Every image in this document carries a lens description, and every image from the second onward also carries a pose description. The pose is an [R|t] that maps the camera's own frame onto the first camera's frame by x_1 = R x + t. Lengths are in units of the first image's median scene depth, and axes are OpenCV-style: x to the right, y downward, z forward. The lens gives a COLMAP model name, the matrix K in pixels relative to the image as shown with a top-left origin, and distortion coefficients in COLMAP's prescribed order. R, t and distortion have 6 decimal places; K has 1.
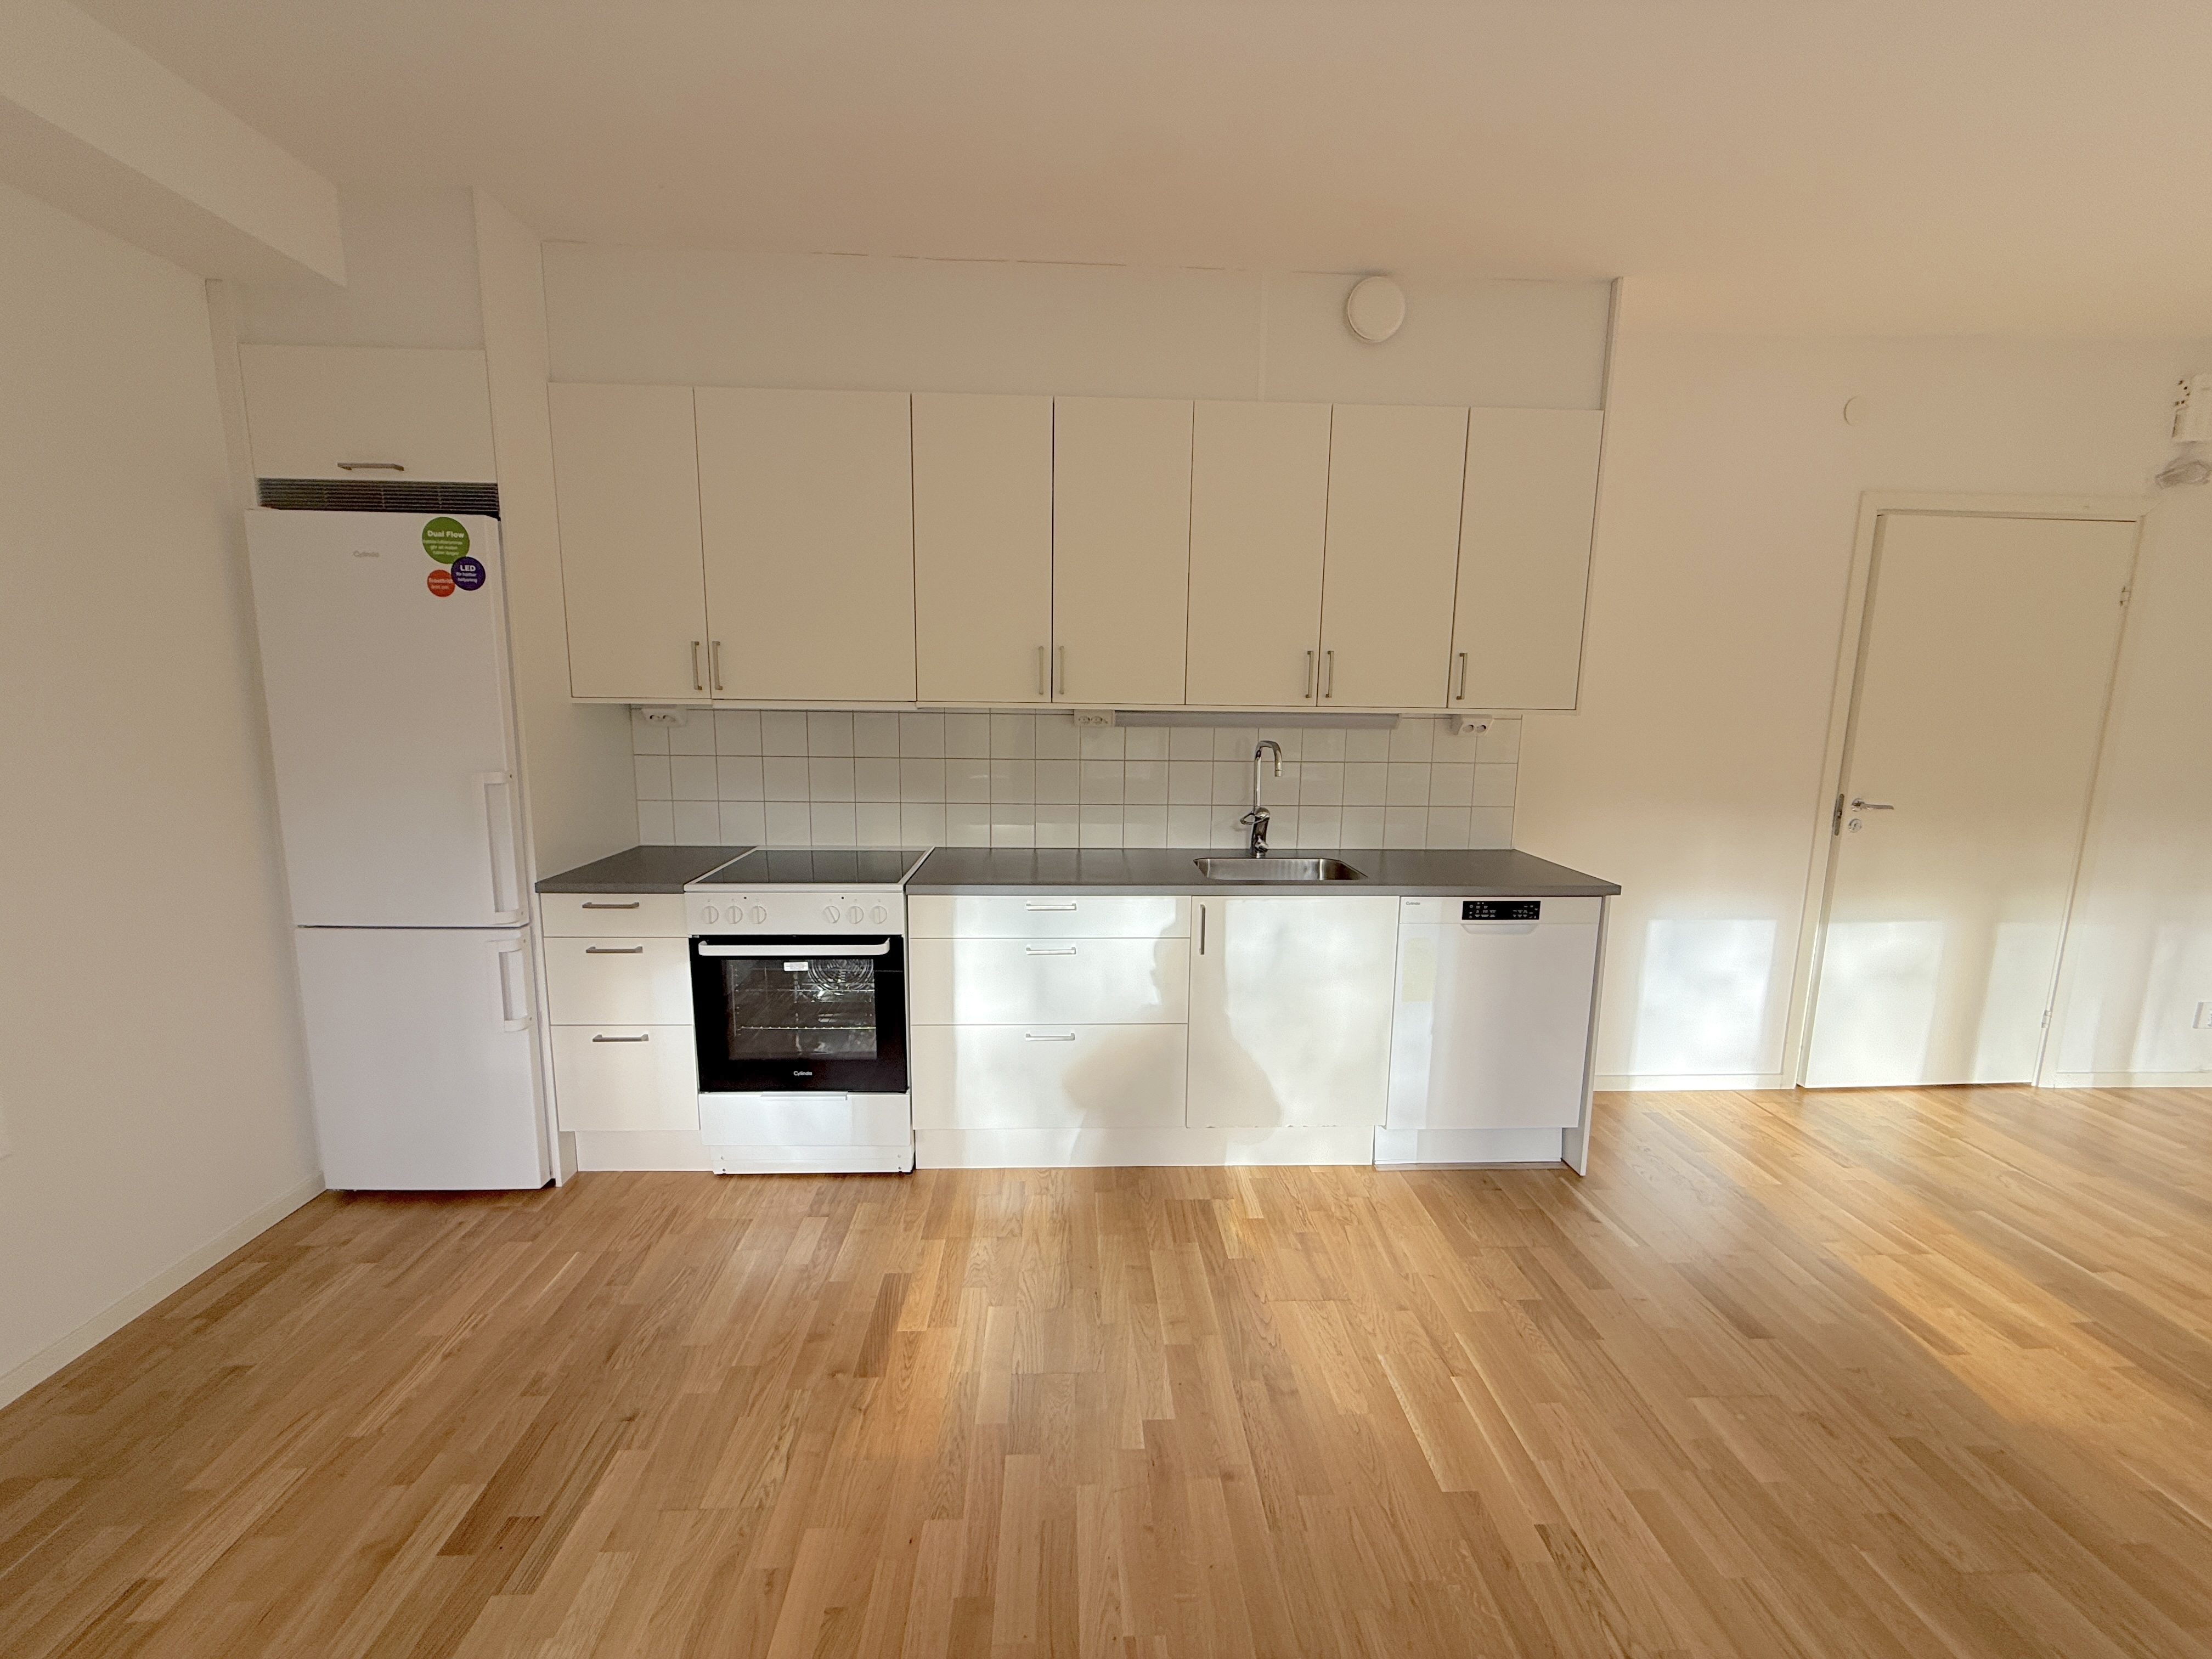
lens RADIAL K [[884.9, 0, 1101.8], [0, 884.9, 827.1], [0, 0, 1]] dist [0.000395, 0.000351]
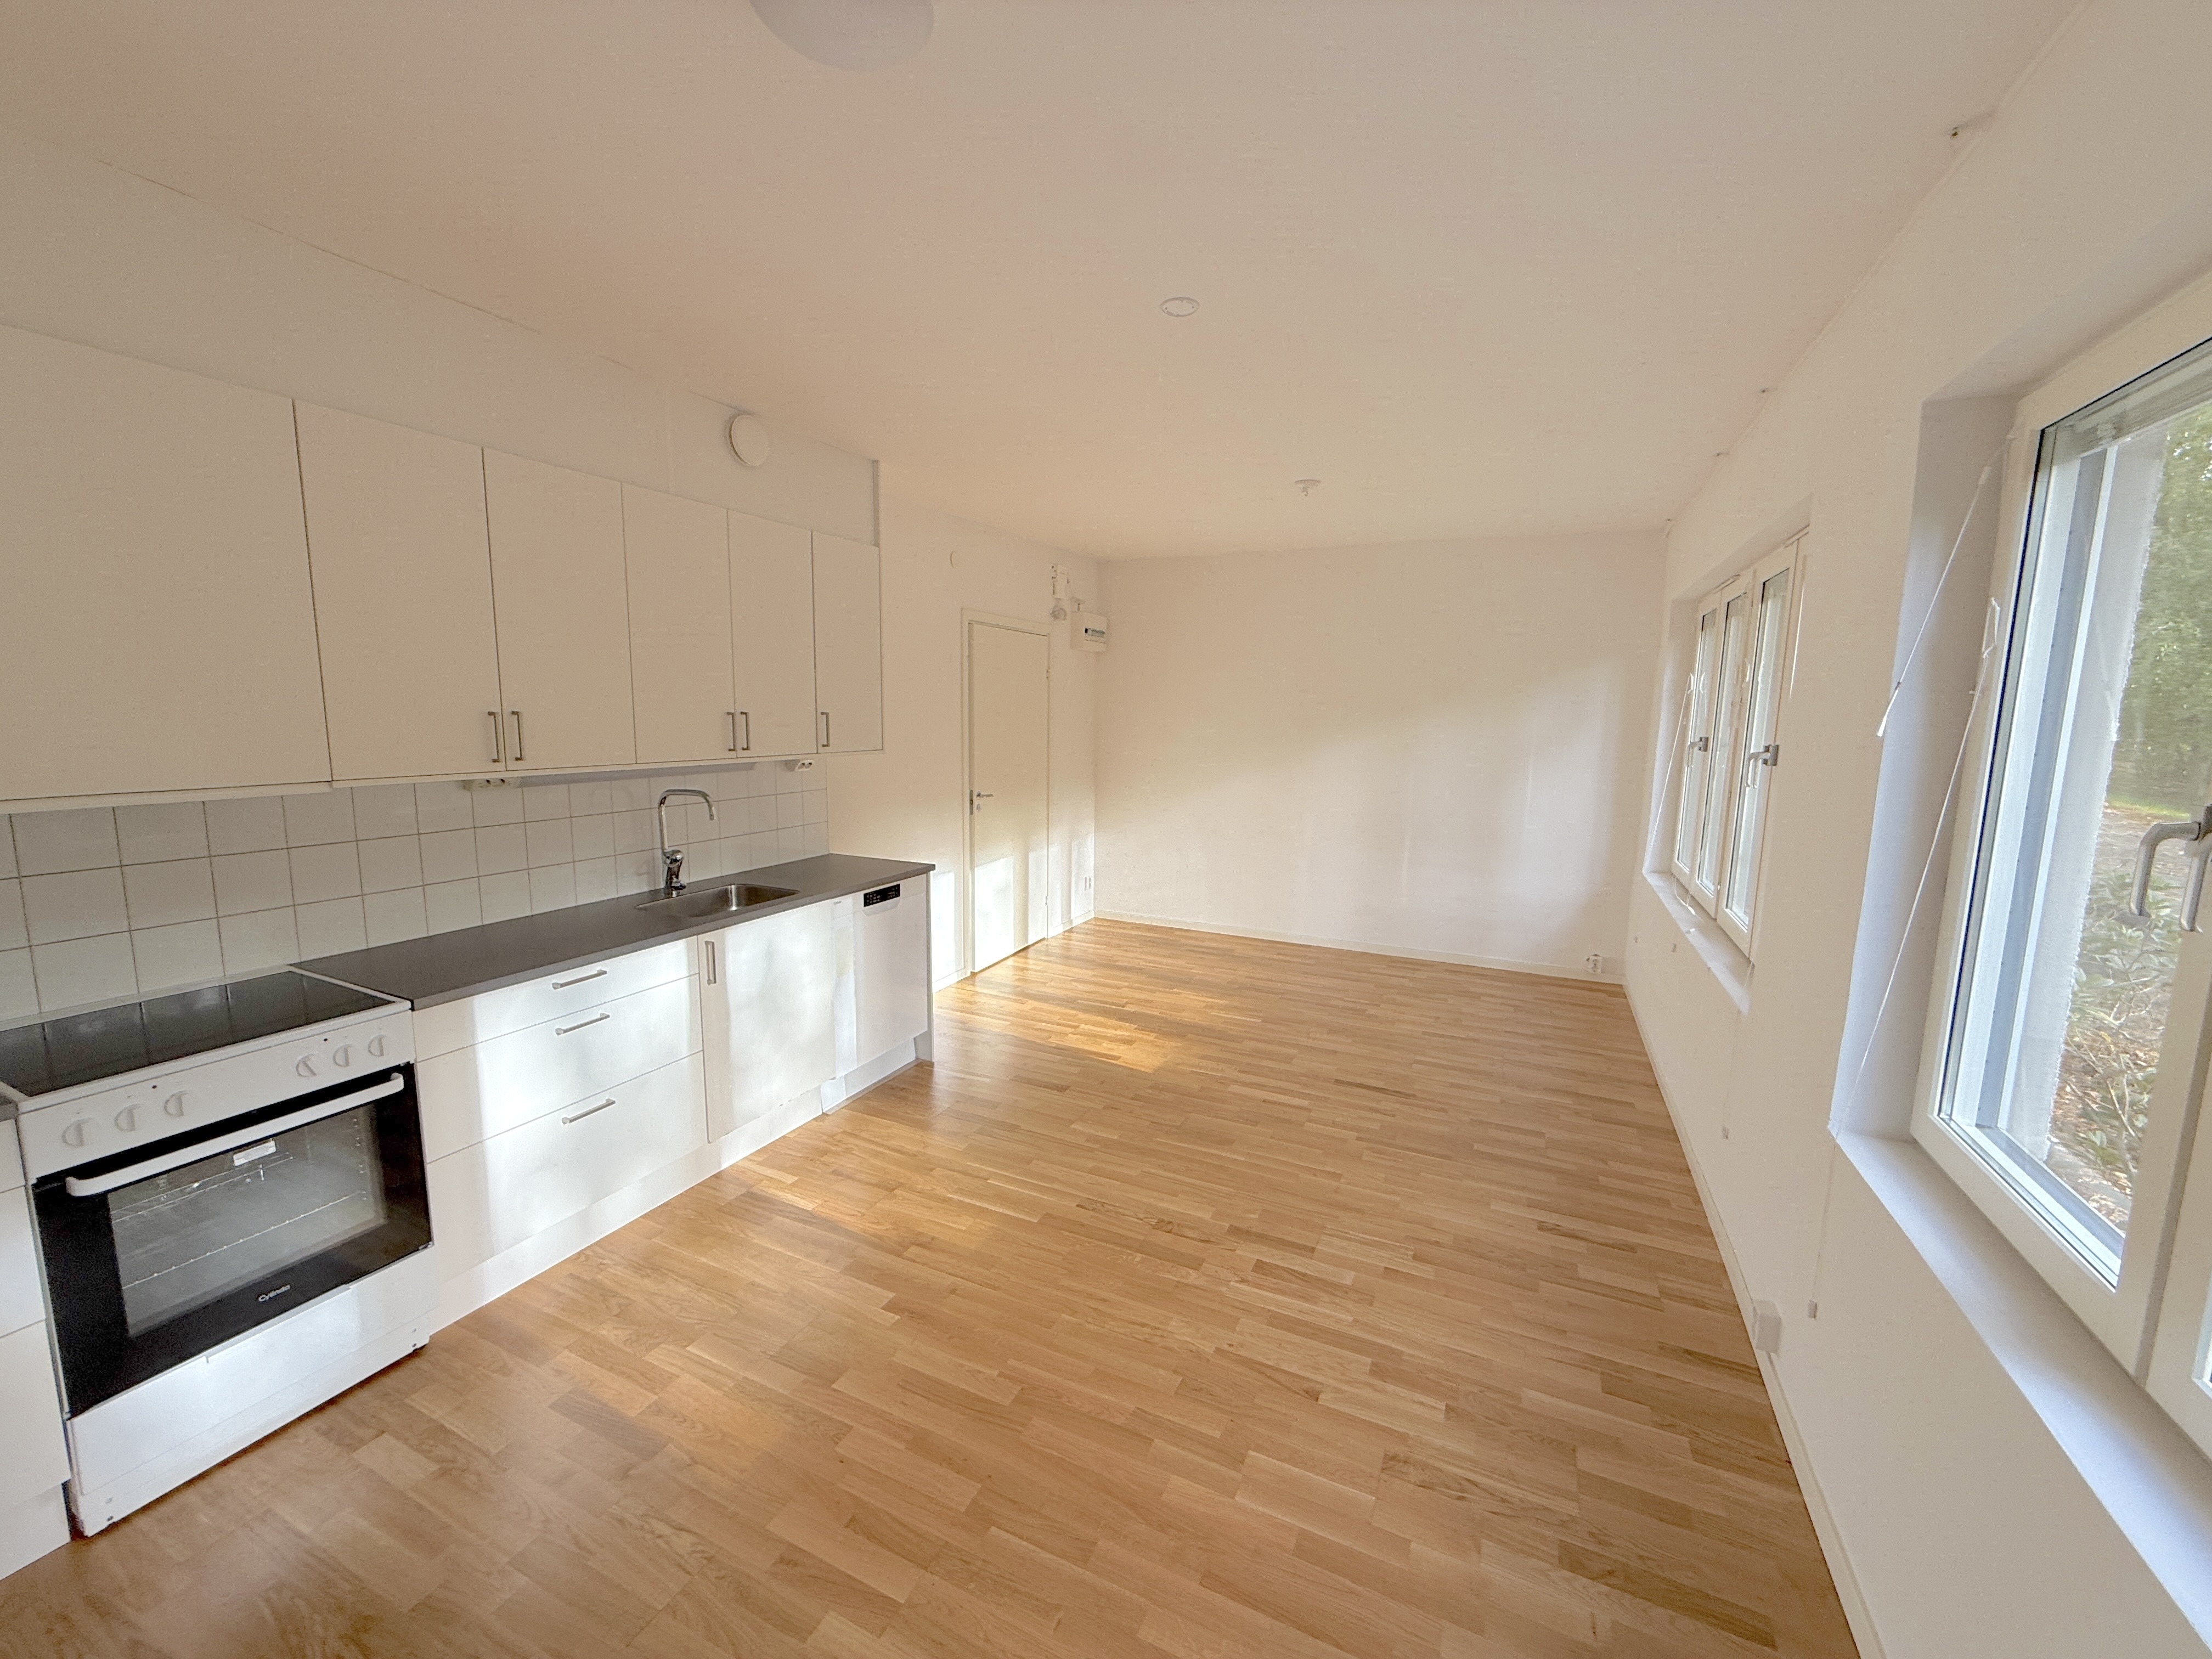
lens RADIAL K [[878.0, 0, 1106.0], [0, 878.0, 829.5], [0, 0, 1]] dist [0.000924, 0.000278]
pose [[0.466859, -0.129007, 0.874871, -0.608599], [0.127004, 0.988828, 0.078038, -0.075277], [-0.875165, 0.074679, 0.478027, 0.008551]]
